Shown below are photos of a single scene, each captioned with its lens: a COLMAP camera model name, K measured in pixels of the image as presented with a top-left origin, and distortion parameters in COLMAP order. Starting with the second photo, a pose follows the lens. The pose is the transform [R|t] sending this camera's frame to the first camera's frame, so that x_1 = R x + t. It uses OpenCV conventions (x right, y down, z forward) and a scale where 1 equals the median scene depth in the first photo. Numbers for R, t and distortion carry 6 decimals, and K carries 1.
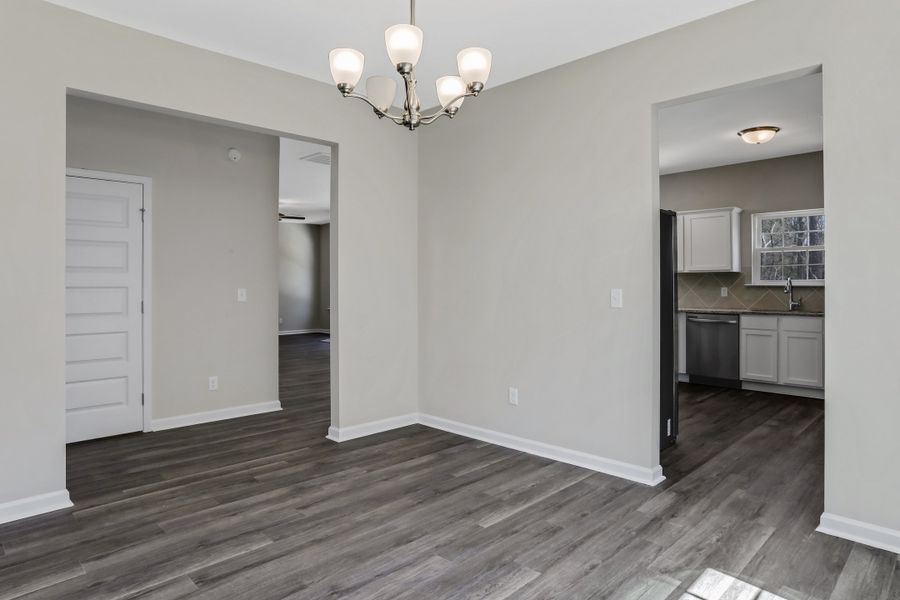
lens RADIAL K [[522.3, 0, 451.8], [0, 522.3, 295.4], [0, 0, 1]] dist [-0.033250, 0.013256]
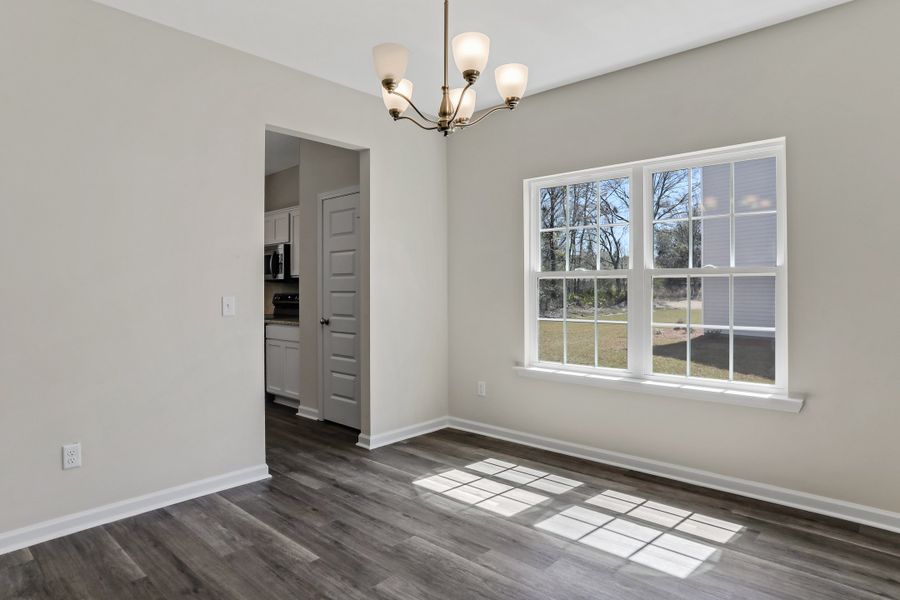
lens RADIAL K [[522.3, 0, 454.8], [0, 522.3, 294.1], [0, 0, 1]] dist [-0.033250, 0.013256]
pose [[-0.034262, -0.003134, 0.999408, -0.777432], [0.023209, 0.999723, 0.003931, -0.001112], [-0.999143, 0.023330, -0.034179, 0.744181]]
